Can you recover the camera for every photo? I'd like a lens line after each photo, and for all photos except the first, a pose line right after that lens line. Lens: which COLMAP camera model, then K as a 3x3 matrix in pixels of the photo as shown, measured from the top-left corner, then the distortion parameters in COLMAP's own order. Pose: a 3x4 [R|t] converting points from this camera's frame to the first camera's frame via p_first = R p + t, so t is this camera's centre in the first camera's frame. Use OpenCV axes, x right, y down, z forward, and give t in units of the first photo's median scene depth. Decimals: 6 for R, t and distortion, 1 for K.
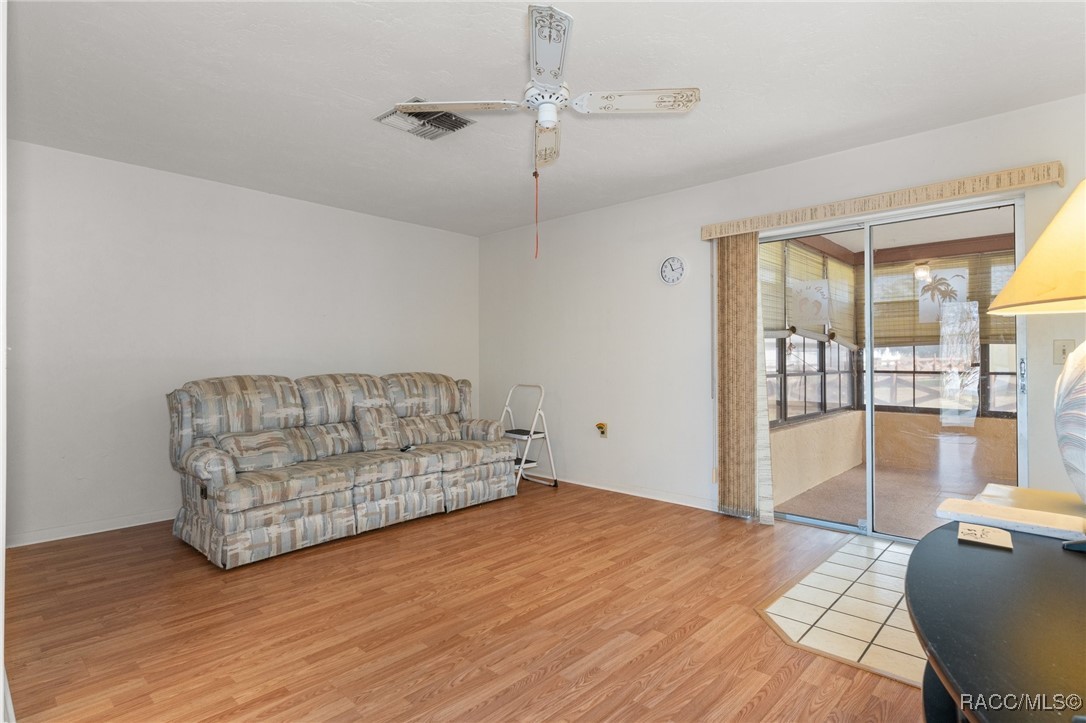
lens RADIAL K [[552.2, 0, 550.5], [0, 552.2, 366.1], [0, 0, 1]] dist [0.002450, 0.000819]
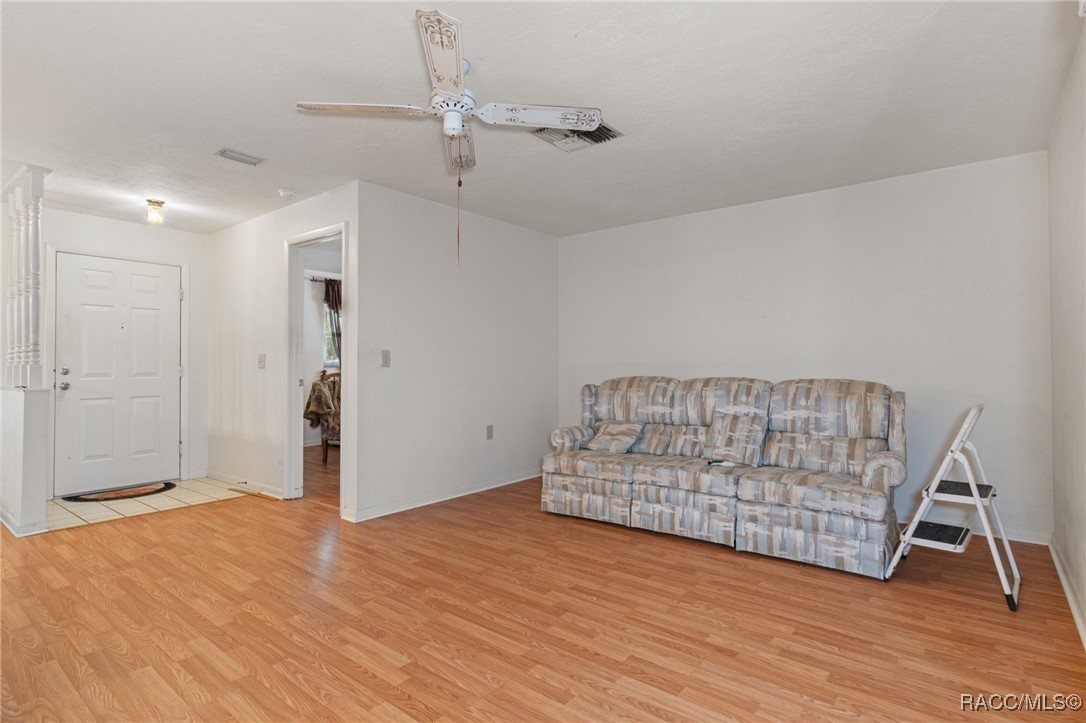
lens RADIAL K [[552.2, 0, 543.6], [0, 552.2, 368.5], [0, 0, 1]] dist [0.002450, 0.000819]
pose [[0.068200, 0.007770, -0.997641, 0.711088], [-0.006086, 0.999954, 0.007372, -0.008946], [0.997653, 0.005569, 0.068245, 0.769326]]
